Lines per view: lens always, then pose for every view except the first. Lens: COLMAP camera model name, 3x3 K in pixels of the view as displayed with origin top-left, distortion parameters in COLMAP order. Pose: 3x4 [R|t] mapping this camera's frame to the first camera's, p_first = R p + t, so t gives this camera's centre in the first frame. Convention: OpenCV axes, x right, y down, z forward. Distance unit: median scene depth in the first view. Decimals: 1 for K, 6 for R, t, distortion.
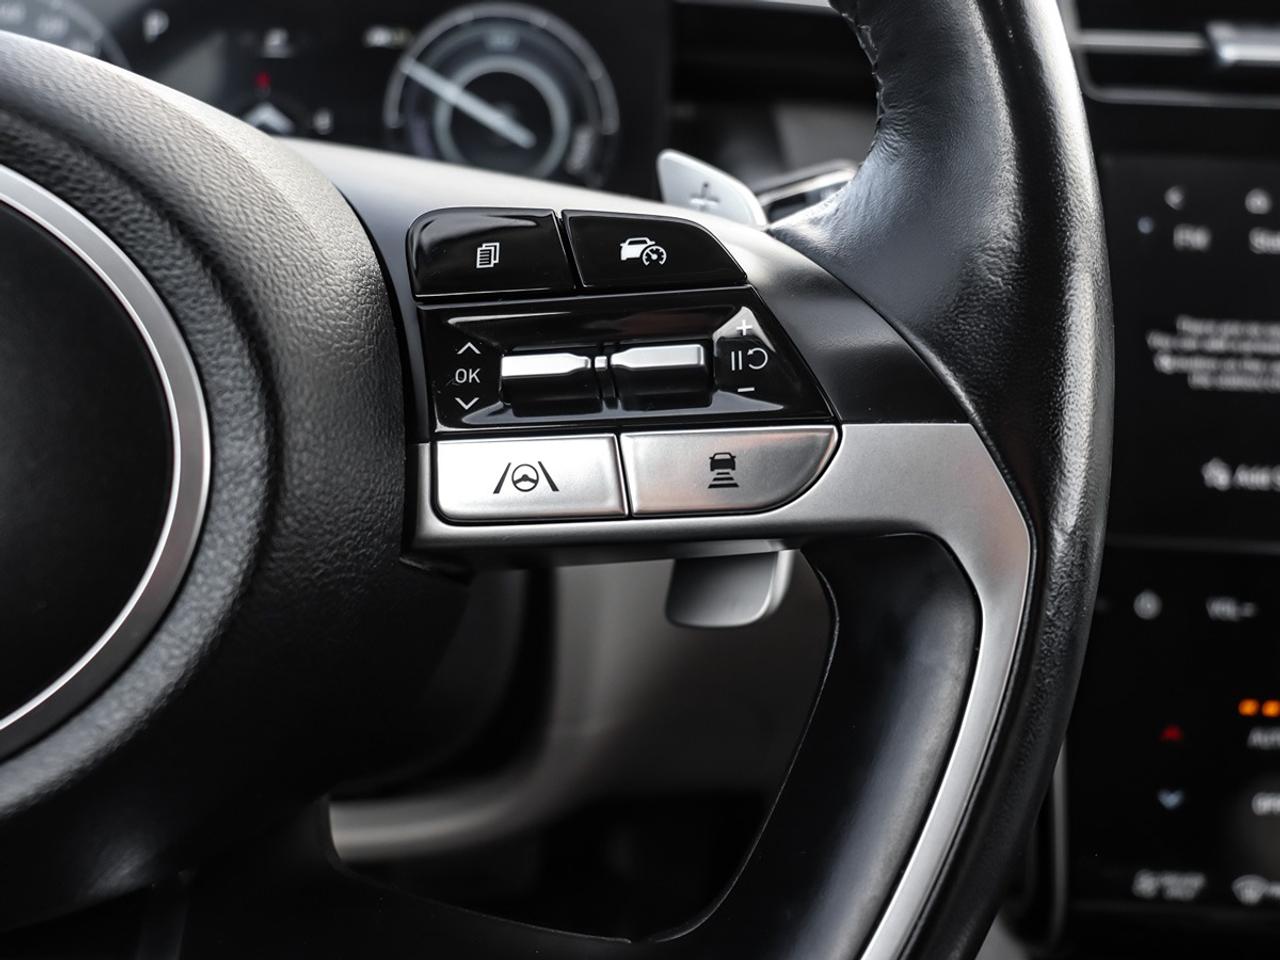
lens RADIAL K [[1027.0, 0, 650.2], [0, 1027.0, 502.3], [0, 0, 1]] dist [0.025507, -0.024990]
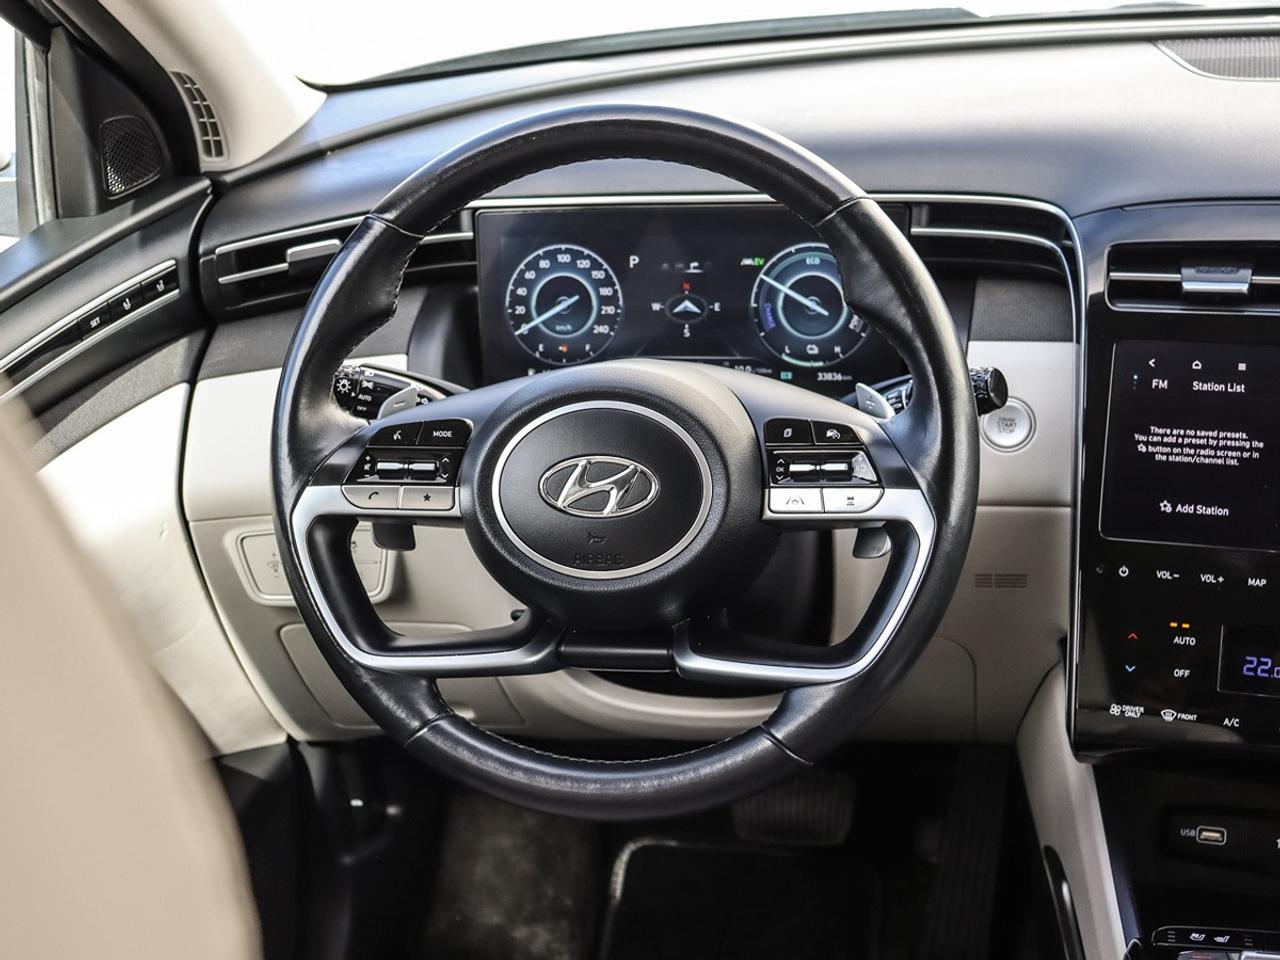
lens RADIAL K [[1894.3, 0, 531.7], [0, 1894.3, 477.3], [0, 0, 1]] dist [-0.000063, 0.000000]
pose [[0.945107, 0.021308, -0.326065, 0.864605], [-0.030718, 0.999246, -0.023736, 0.059150], [0.325313, 0.032449, 0.945049, -4.116581]]
